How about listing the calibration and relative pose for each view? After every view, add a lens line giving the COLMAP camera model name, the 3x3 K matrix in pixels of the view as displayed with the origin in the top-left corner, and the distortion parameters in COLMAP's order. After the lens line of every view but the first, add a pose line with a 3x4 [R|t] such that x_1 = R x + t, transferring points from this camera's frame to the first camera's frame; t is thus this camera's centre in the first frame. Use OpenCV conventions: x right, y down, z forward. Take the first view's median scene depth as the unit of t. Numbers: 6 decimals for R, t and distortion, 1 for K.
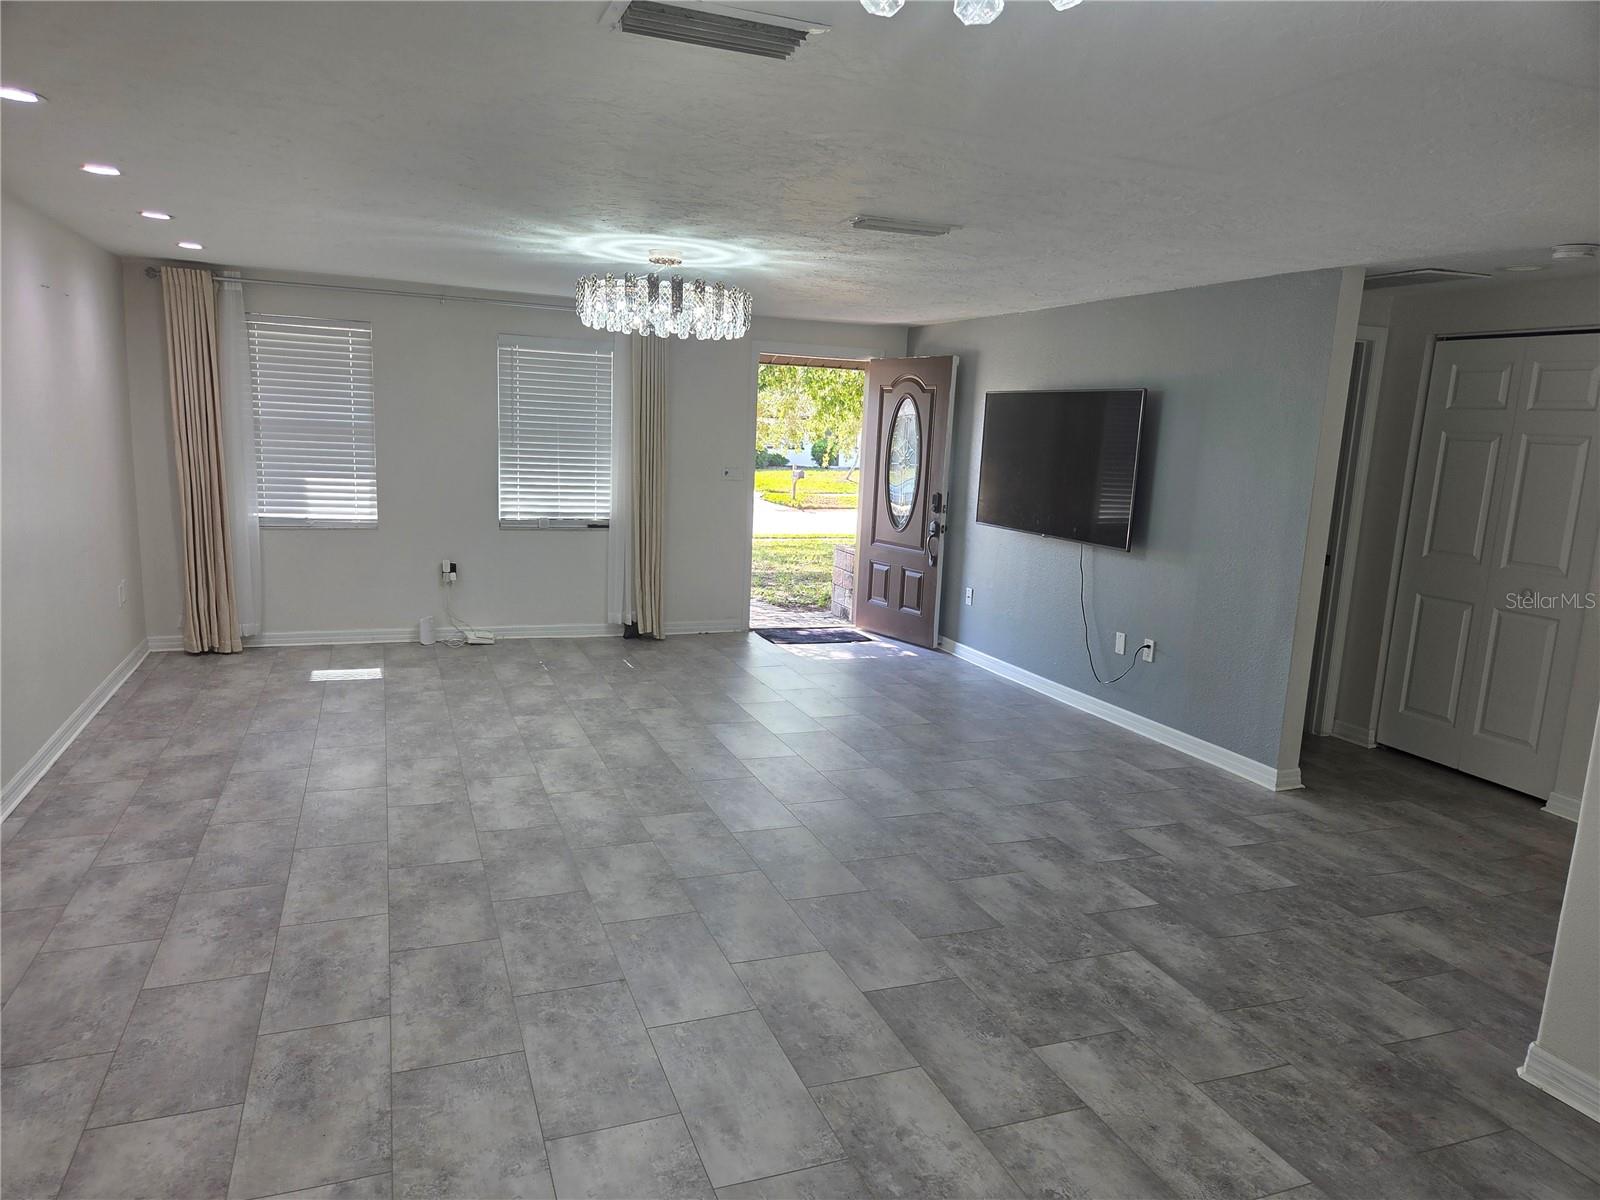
lens RADIAL K [[1072.2, 0, 794.5], [0, 1072.2, 612.5], [0, 0, 1]] dist [0.070820, -0.061071]
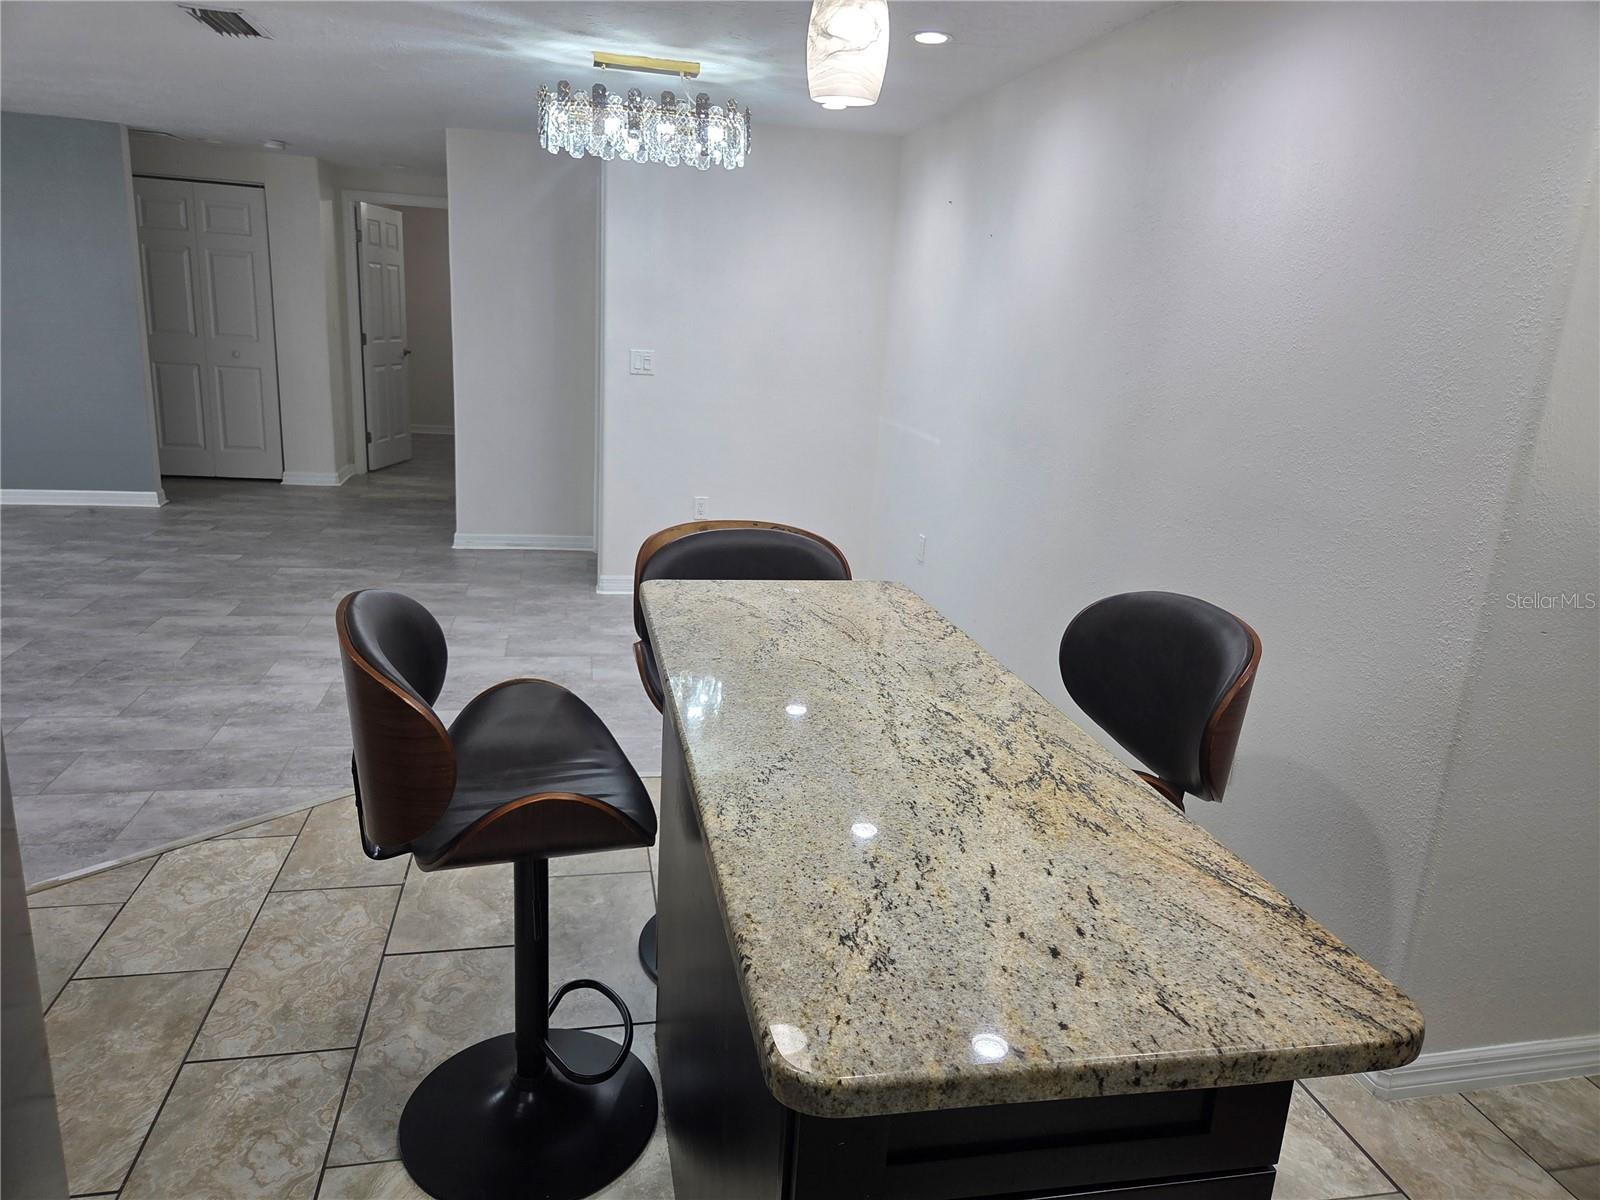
lens RADIAL K [[1072.2, 0, 825.2], [0, 1072.2, 559.4], [0, 0, 1]] dist [0.070820, -0.061071]
pose [[0.144130, -0.251340, 0.957107, -1.059269], [0.112080, 0.965129, 0.236569, -0.012412], [-0.983191, 0.073176, 0.167274, -0.127920]]
